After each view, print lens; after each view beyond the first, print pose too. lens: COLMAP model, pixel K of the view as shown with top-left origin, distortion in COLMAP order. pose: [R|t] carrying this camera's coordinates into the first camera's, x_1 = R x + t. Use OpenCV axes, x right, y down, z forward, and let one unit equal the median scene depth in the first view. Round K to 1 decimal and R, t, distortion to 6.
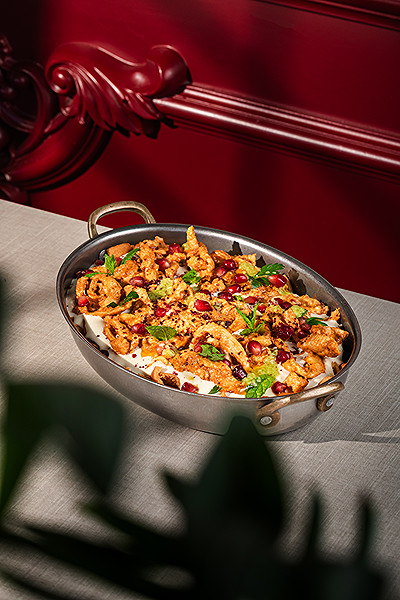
lens RADIAL K [[2065.4, 0, 247.1], [0, 2065.4, 298.5], [0, 0, 1]] dist [0.128973, 3.541851]
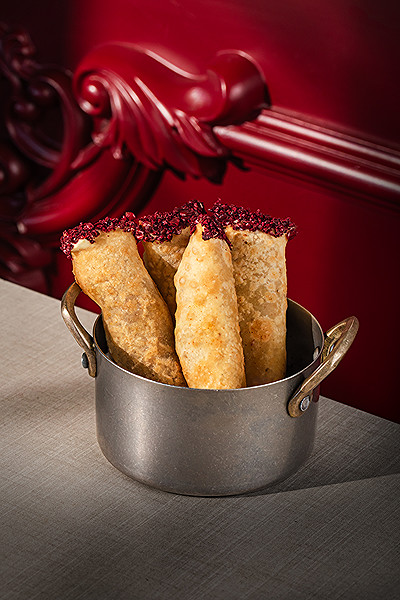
lens RADIAL K [[2065.4, 0, 247.1], [0, 2065.4, 298.5], [0, 0, 1]] dist [0.128973, 3.541851]
pose [[0.988580, 0.064559, -0.136166, 0.062342], [-0.069092, 0.997194, -0.028826, -0.019664], [0.133922, 0.037905, 0.990267, 0.313009]]
